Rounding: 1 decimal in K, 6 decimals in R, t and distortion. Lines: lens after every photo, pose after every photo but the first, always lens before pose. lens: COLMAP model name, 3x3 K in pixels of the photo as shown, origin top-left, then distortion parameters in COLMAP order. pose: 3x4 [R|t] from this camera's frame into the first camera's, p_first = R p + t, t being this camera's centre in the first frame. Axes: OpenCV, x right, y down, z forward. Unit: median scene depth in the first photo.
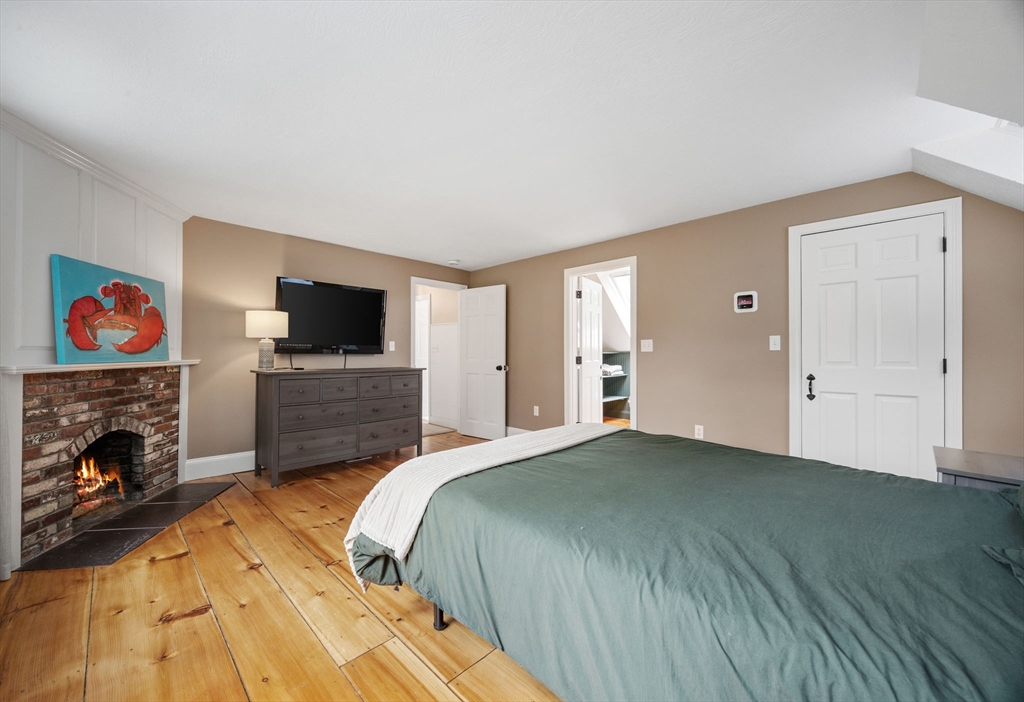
lens RADIAL K [[400.4, 0, 509.5], [0, 400.4, 346.0], [0, 0, 1]] dist [0.001238, 0.000180]
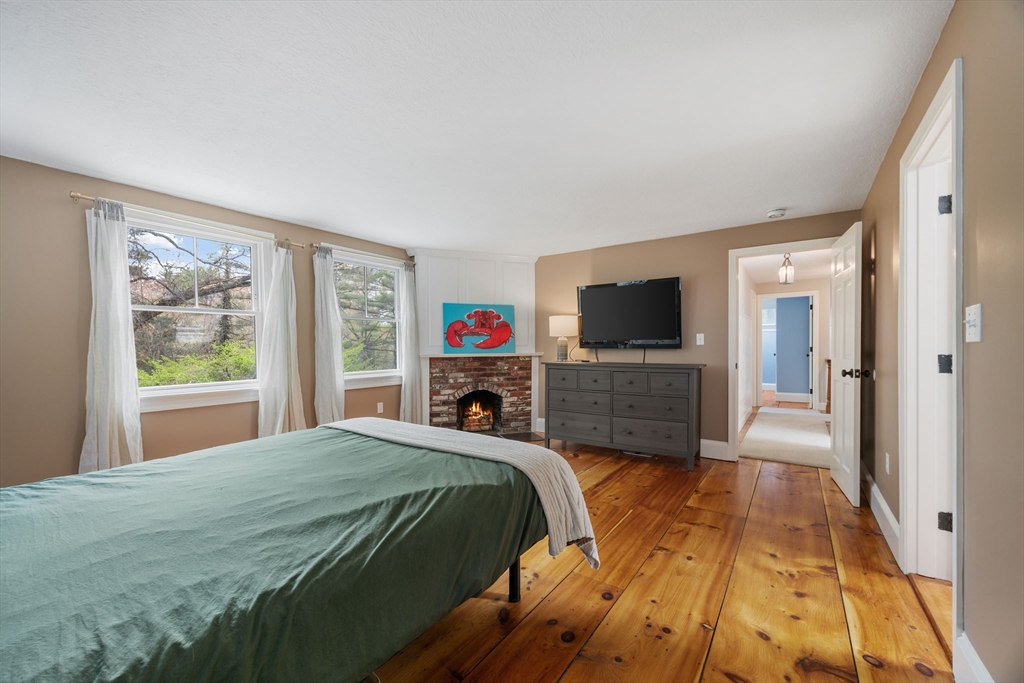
lens RADIAL K [[397.4, 0, 512.0], [0, 397.4, 341.5], [0, 0, 1]] dist [-0.000976, -0.000075]
pose [[0.160331, -0.018751, -0.986885, 0.793568], [0.021124, 0.999656, -0.015562, 0.015813], [0.986837, -0.018352, 0.160672, 0.770009]]
